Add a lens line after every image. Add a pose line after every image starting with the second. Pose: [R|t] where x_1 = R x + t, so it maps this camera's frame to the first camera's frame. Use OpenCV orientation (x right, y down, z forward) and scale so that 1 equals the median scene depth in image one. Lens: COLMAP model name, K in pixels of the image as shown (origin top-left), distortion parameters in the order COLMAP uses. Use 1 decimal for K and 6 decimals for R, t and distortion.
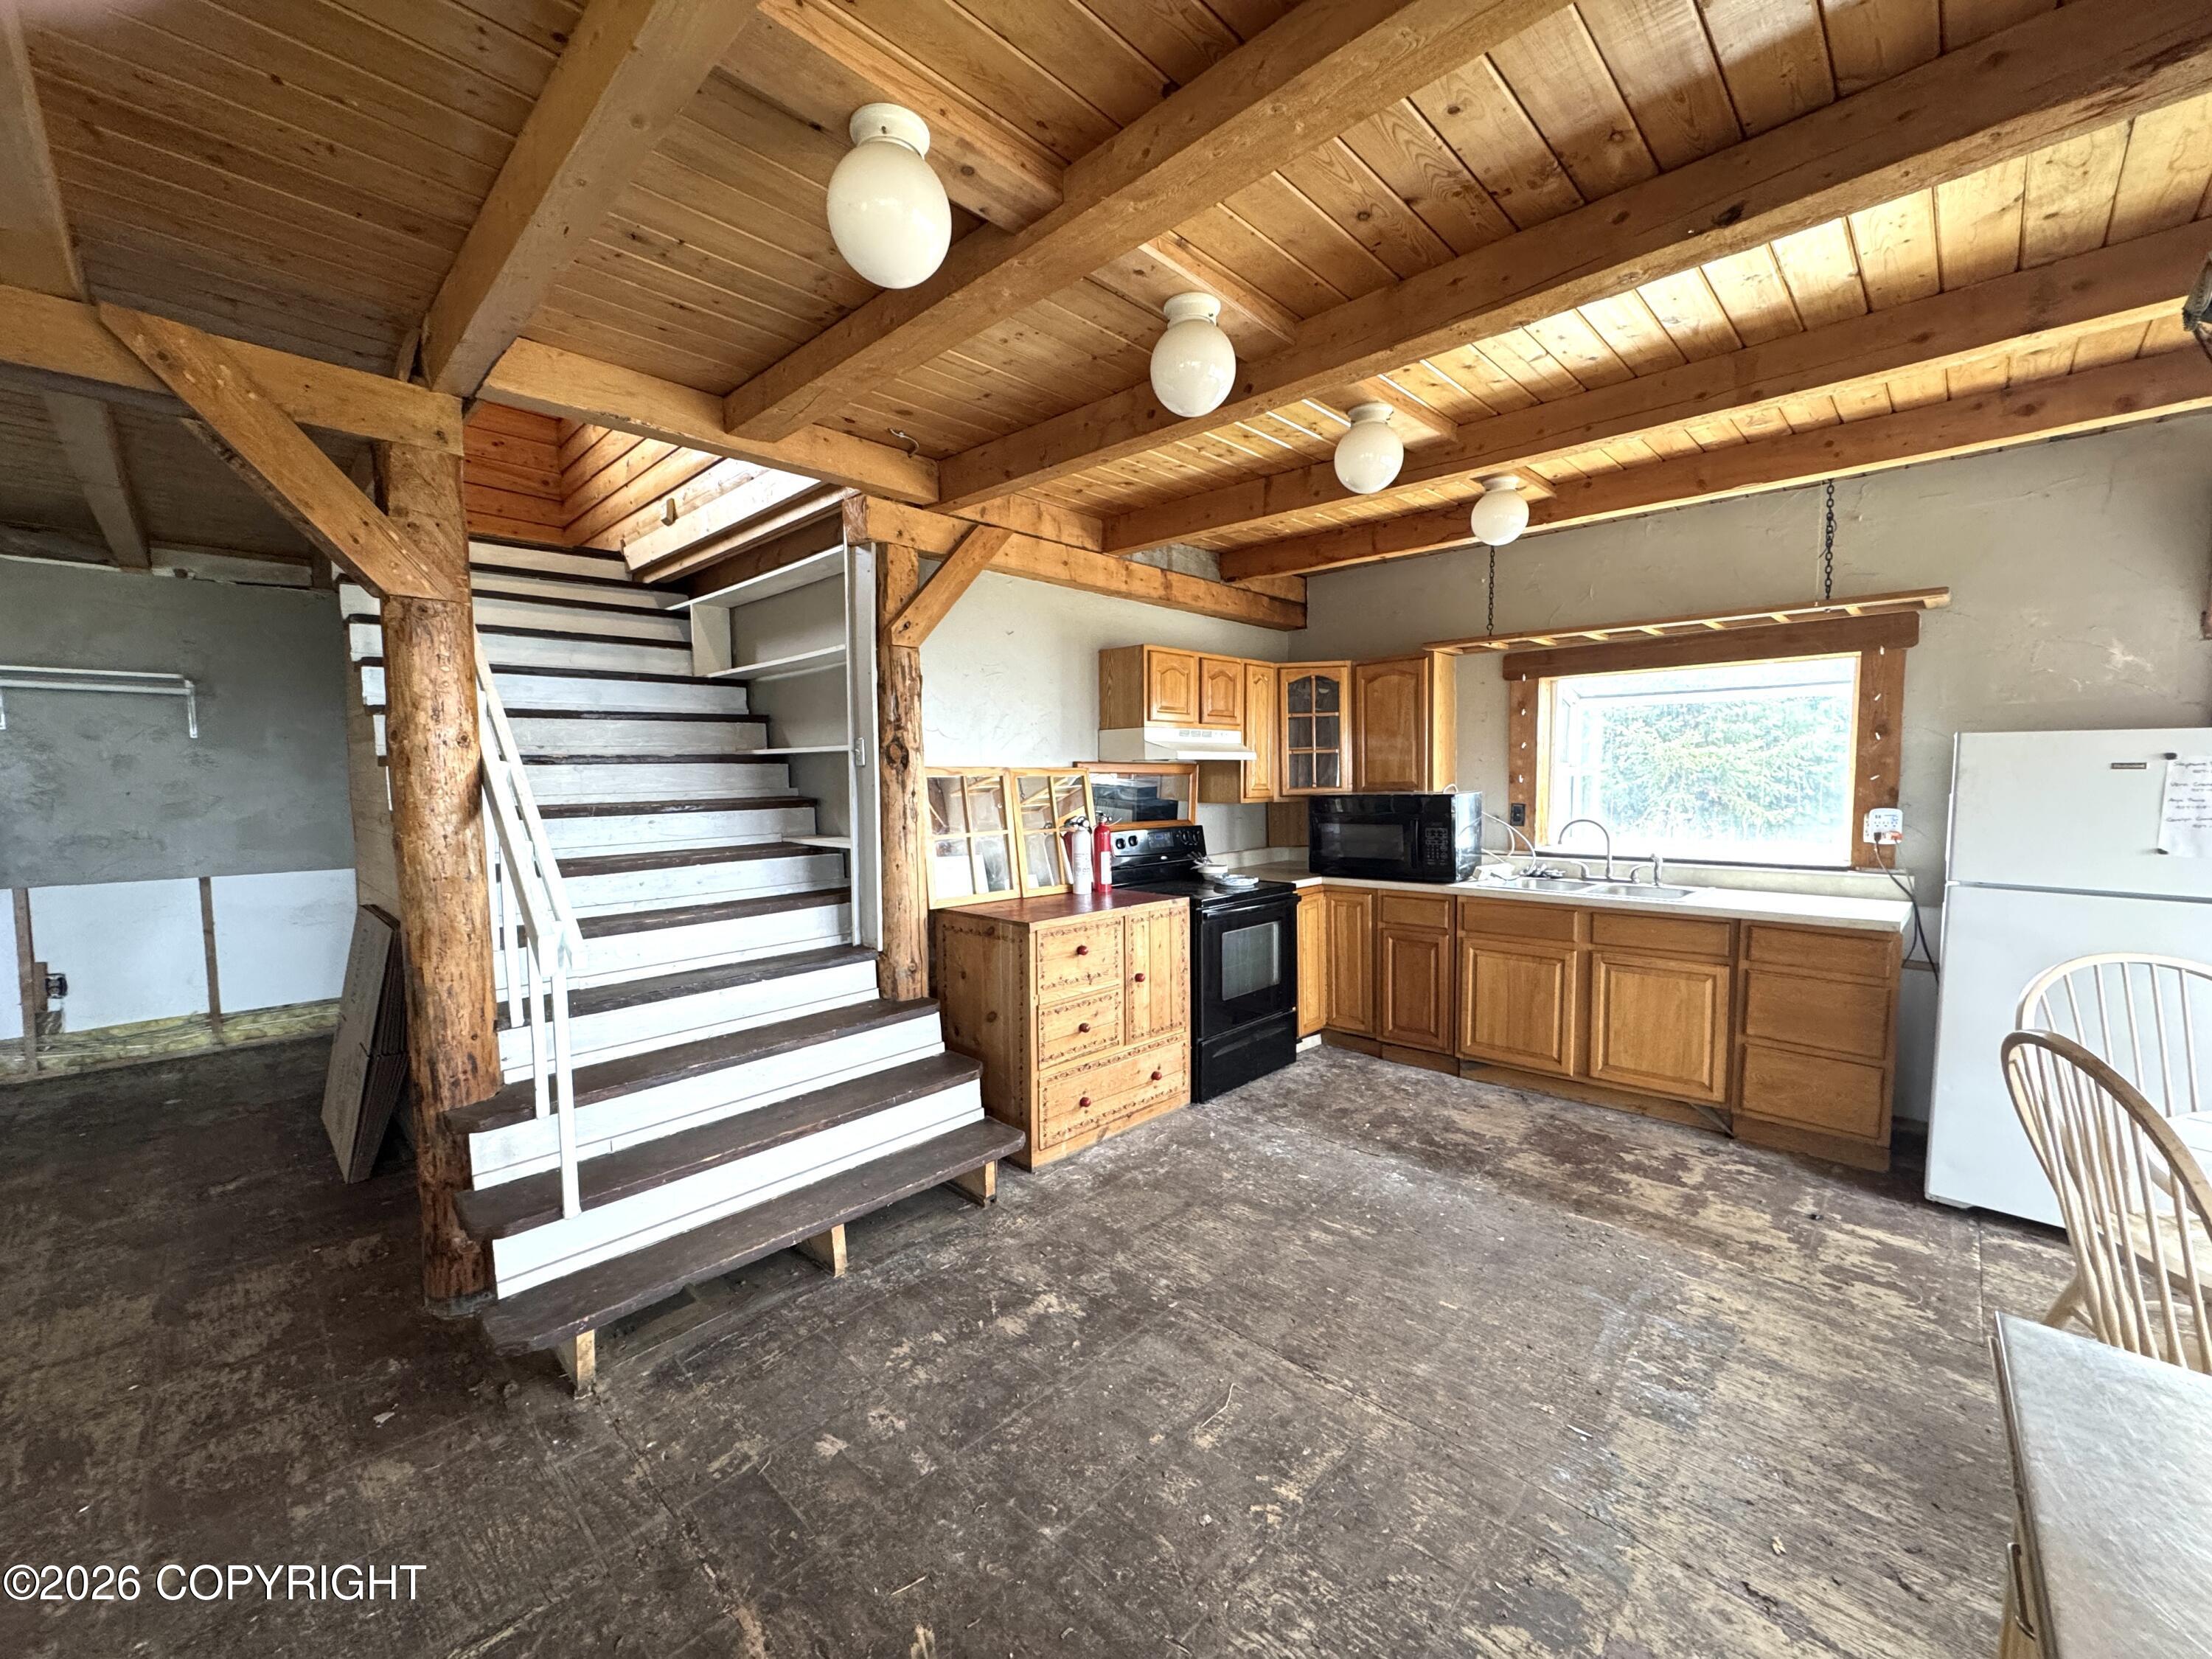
lens RADIAL K [[873.5, 0, 1102.3], [0, 873.5, 830.7], [0, 0, 1]] dist [-0.002634, 0.000124]
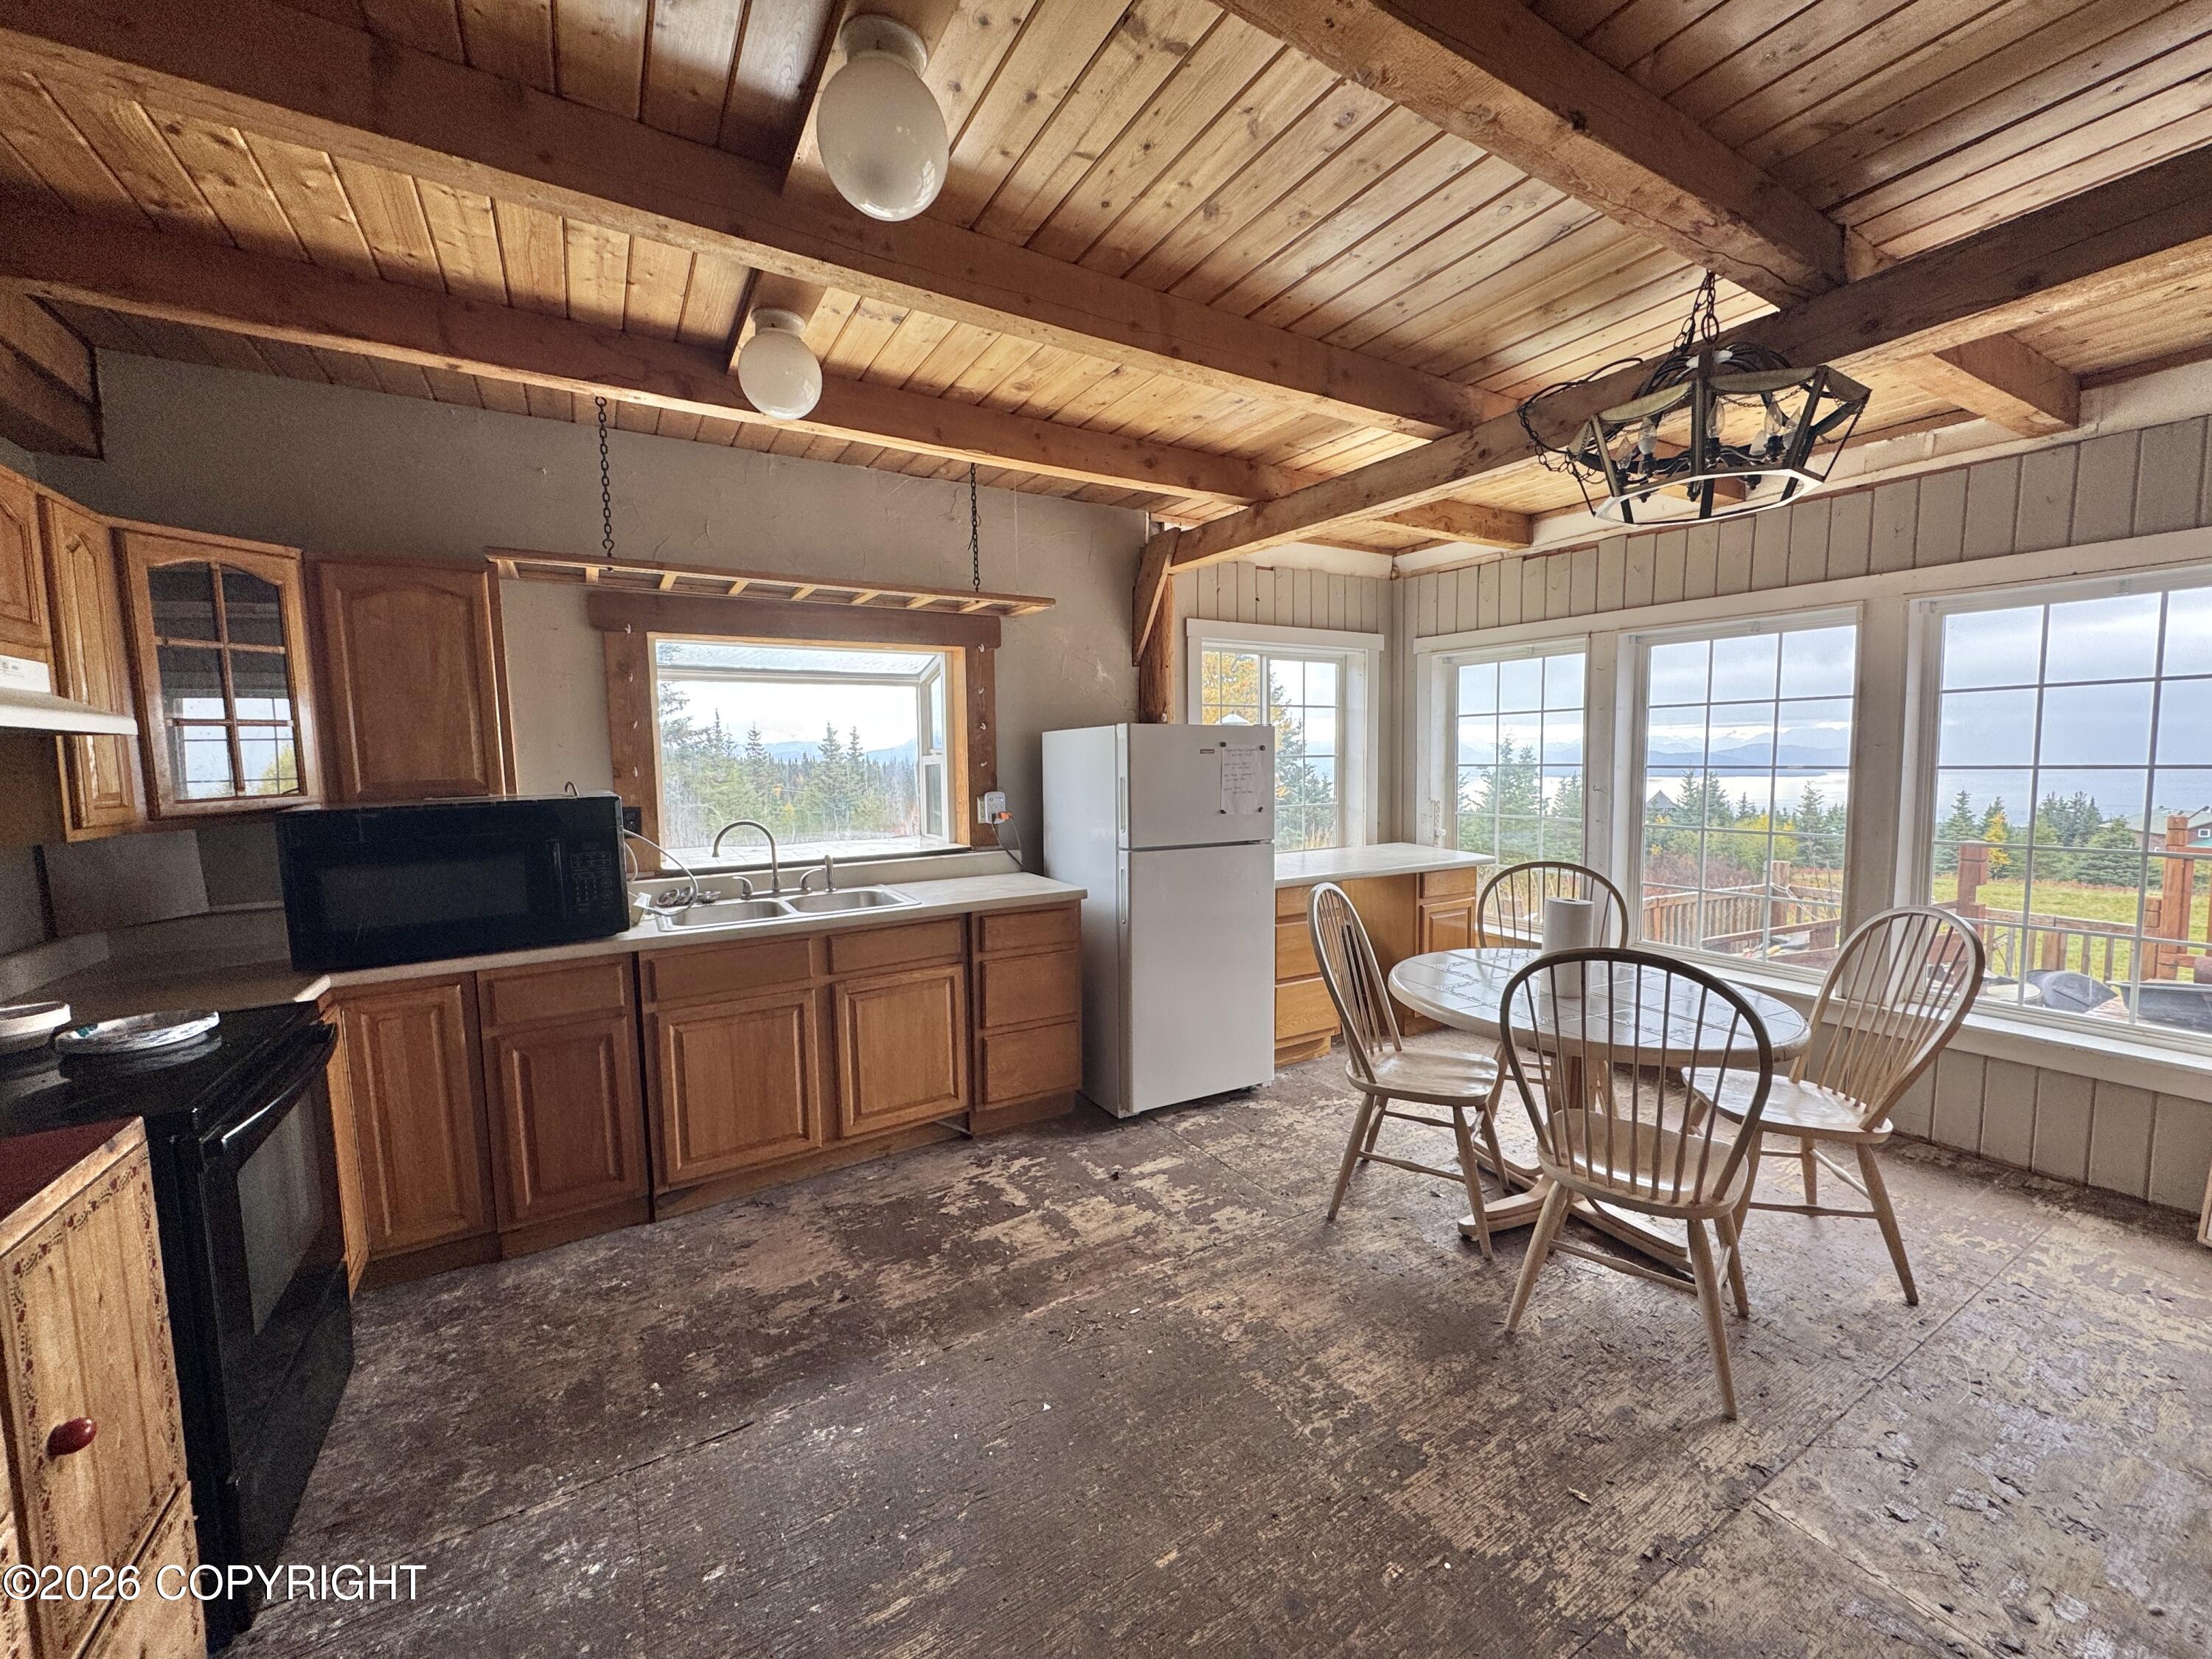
lens RADIAL K [[873.5, 0, 1108.5], [0, 873.5, 830.8], [0, 0, 1]] dist [-0.002634, 0.000124]
pose [[0.256881, -0.077195, 0.963355, -0.143462], [0.077698, 0.995228, 0.059030, -0.031552], [-0.963315, 0.059687, 0.261653, 0.584744]]
